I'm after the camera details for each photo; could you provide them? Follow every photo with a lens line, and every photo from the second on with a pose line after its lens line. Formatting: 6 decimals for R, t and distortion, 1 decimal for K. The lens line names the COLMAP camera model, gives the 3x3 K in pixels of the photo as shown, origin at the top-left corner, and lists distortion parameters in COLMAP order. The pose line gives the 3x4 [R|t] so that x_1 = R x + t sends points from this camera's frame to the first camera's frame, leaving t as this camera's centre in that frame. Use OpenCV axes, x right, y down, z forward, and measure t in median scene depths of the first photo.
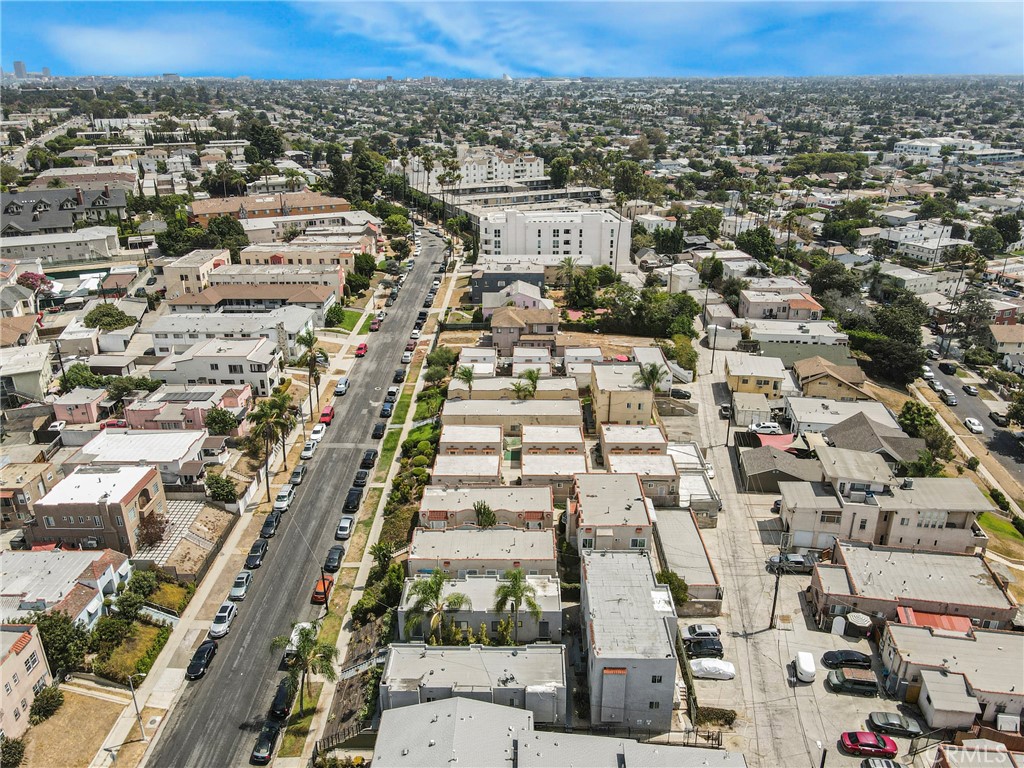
lens RADIAL K [[736.2, 0, 511.0], [0, 736.2, 384.6], [0, 0, 1]] dist [0.013883, 0.004734]
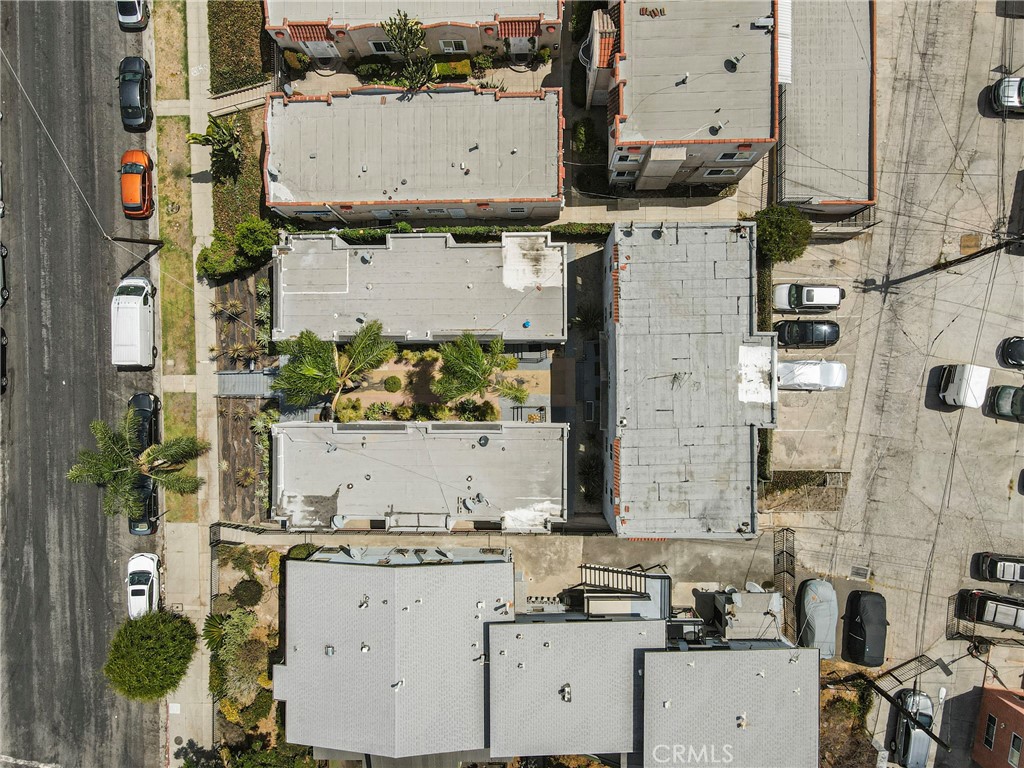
lens RADIAL K [[736.2, 0, 517.4], [0, 736.2, 383.9], [0, 0, 1]] dist [0.013883, 0.004734]
pose [[0.999380, -0.020462, -0.028655, 0.047855], [0.034403, 0.394056, 0.918442, -0.189944], [-0.007501, -0.918859, 0.394516, 0.771820]]
